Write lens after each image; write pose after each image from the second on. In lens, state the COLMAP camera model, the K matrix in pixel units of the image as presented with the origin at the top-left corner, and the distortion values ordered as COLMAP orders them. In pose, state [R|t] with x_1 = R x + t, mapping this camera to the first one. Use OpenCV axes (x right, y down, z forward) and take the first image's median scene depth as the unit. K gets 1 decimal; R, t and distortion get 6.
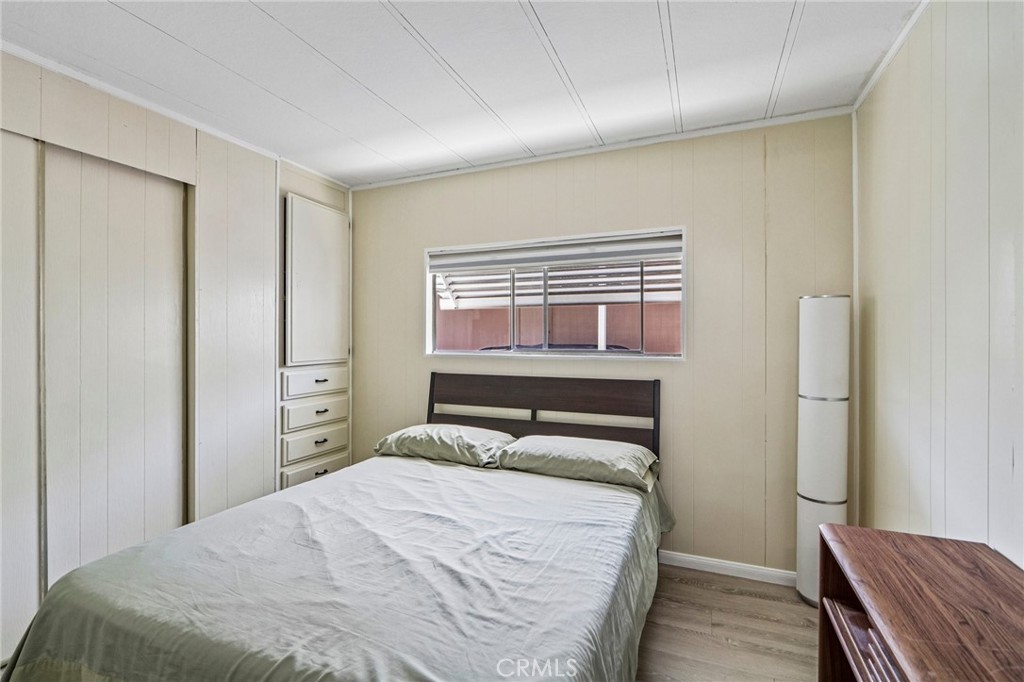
lens RADIAL K [[476.7, 0, 490.3], [0, 476.7, 337.1], [0, 0, 1]] dist [-0.013930, 0.001032]
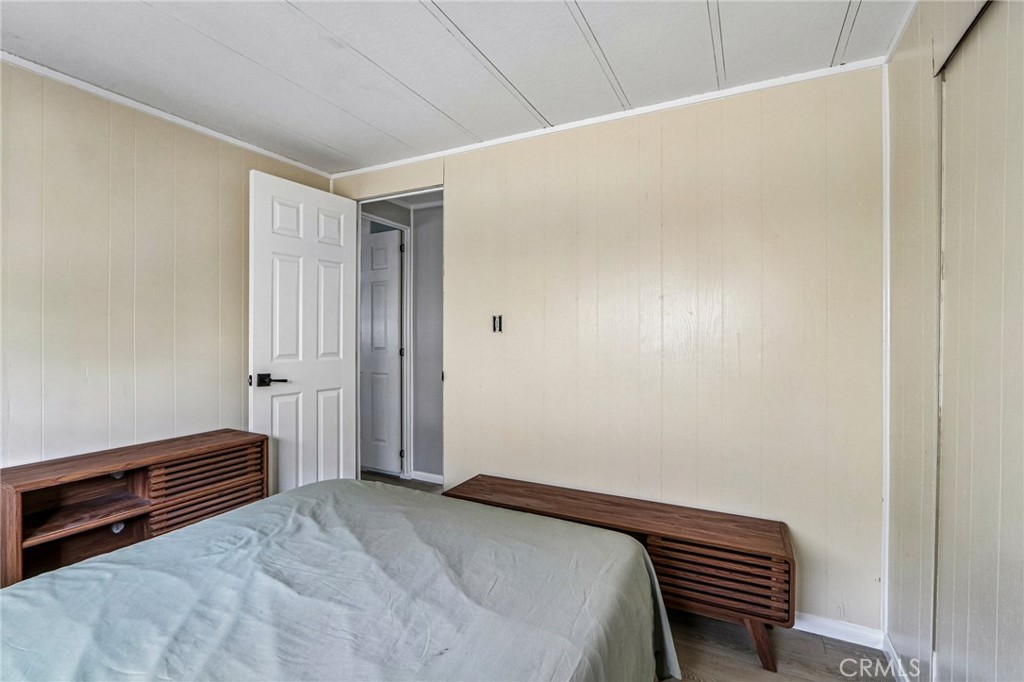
lens RADIAL K [[476.7, 0, 490.3], [0, 476.7, 337.1], [0, 0, 1]] dist [-0.013930, 0.001032]
pose [[-0.996748, -0.003636, 0.080501, -0.363029], [-0.003294, 0.999985, 0.004379, 0.000026], [-0.080515, 0.004100, -0.996745, 1.248871]]
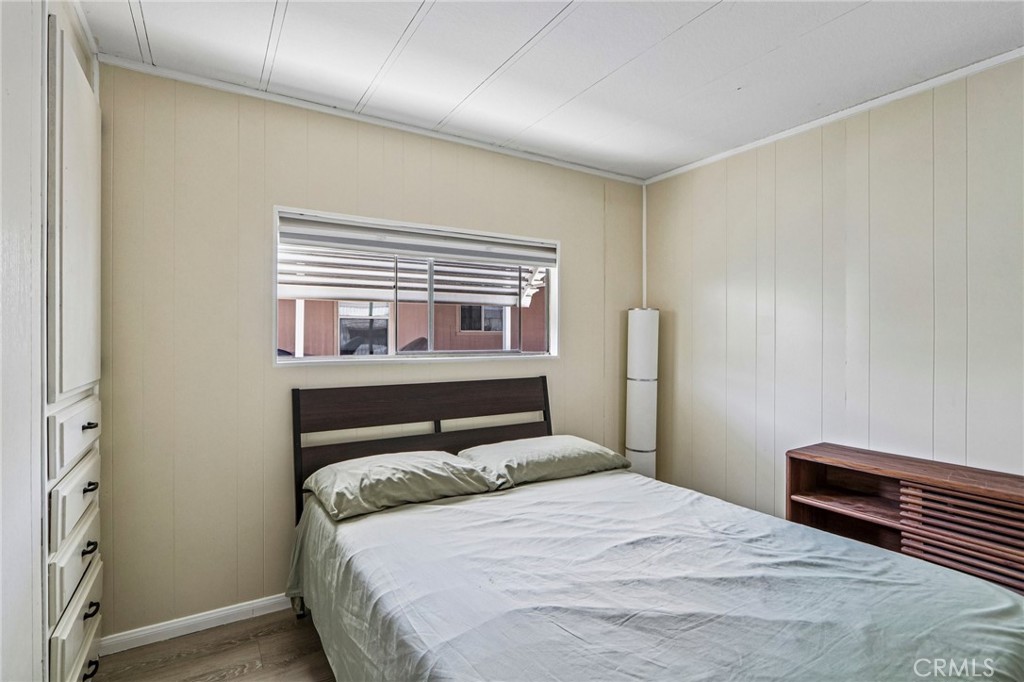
lens RADIAL K [[475.1, 0, 492.4], [0, 475.1, 345.4], [0, 0, 1]] dist [-0.014666, 0.000474]
pose [[0.577541, -0.014410, 0.816235, -0.726545], [0.001434, 0.999861, 0.016637, -0.001262], [-0.816360, -0.008438, 0.577481, 0.530004]]
